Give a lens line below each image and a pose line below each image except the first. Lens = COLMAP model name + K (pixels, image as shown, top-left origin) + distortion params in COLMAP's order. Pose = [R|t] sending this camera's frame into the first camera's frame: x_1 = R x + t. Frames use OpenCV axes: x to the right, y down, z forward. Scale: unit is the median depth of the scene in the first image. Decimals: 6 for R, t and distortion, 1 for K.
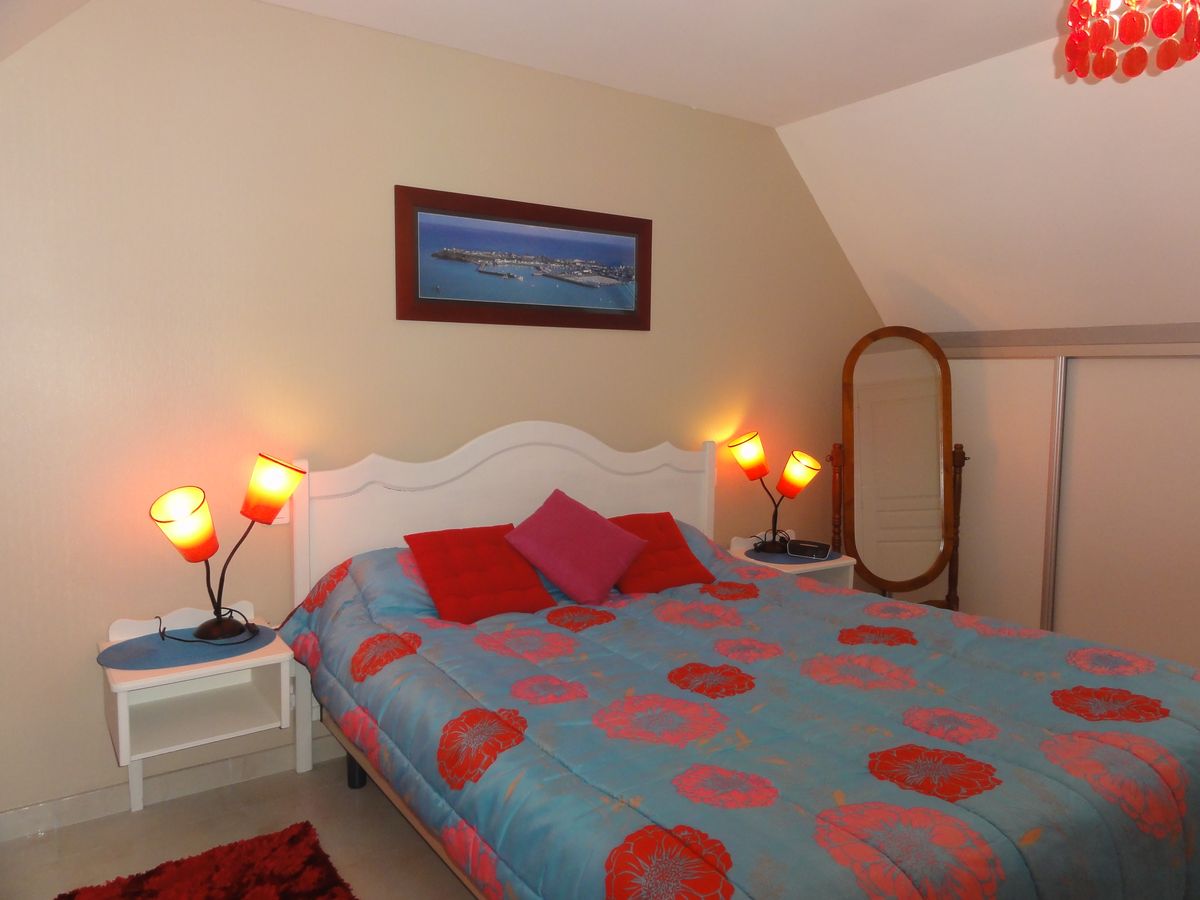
lens RADIAL K [[848.5, 0, 605.8], [0, 848.5, 448.6], [0, 0, 1]] dist [-0.005213, 0.003448]
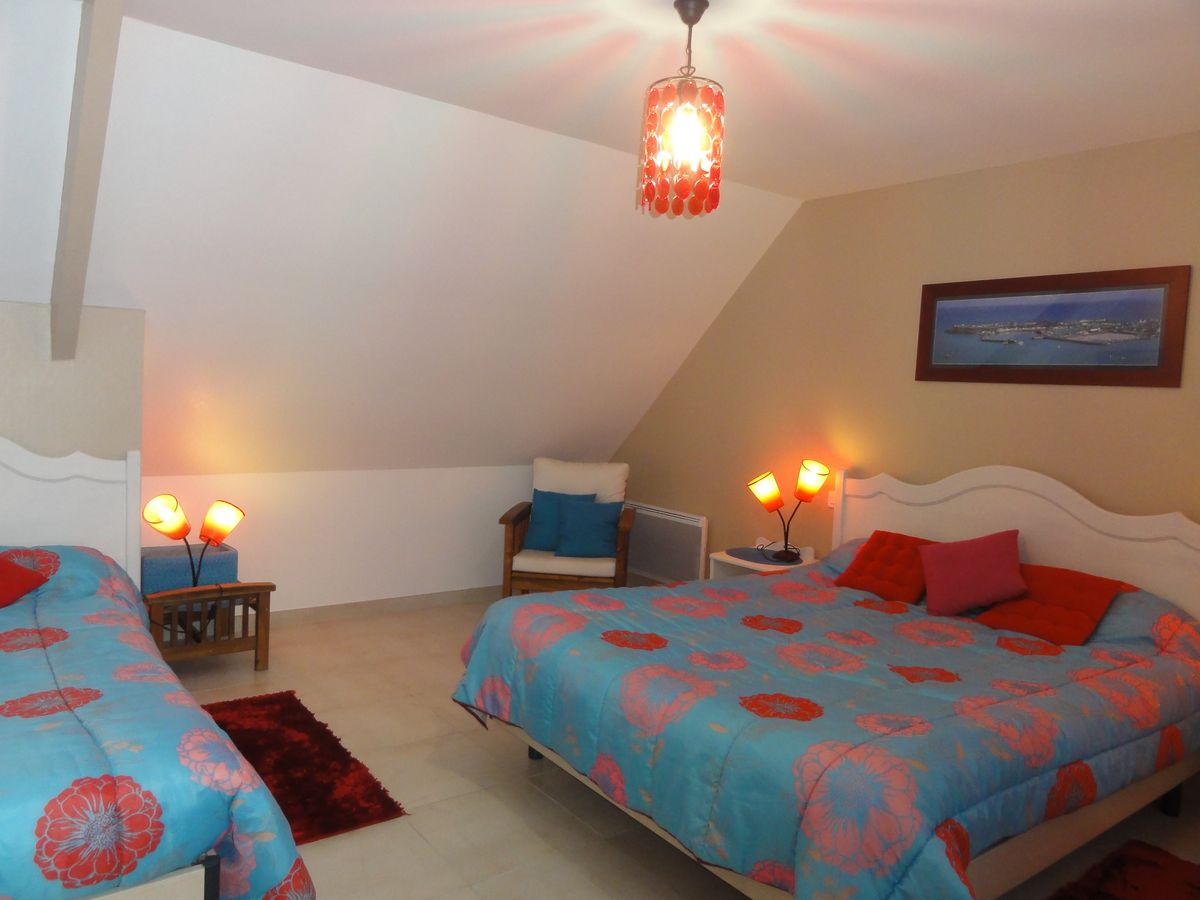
lens RADIAL K [[848.5, 0, 605.4], [0, 848.5, 450.6], [0, 0, 1]] dist [-0.005213, 0.003448]
pose [[0.035797, 0.059712, -0.997574, 1.038424], [-0.149999, 0.987226, 0.053710, -0.034414], [0.988038, 0.147712, 0.044297, 0.418919]]
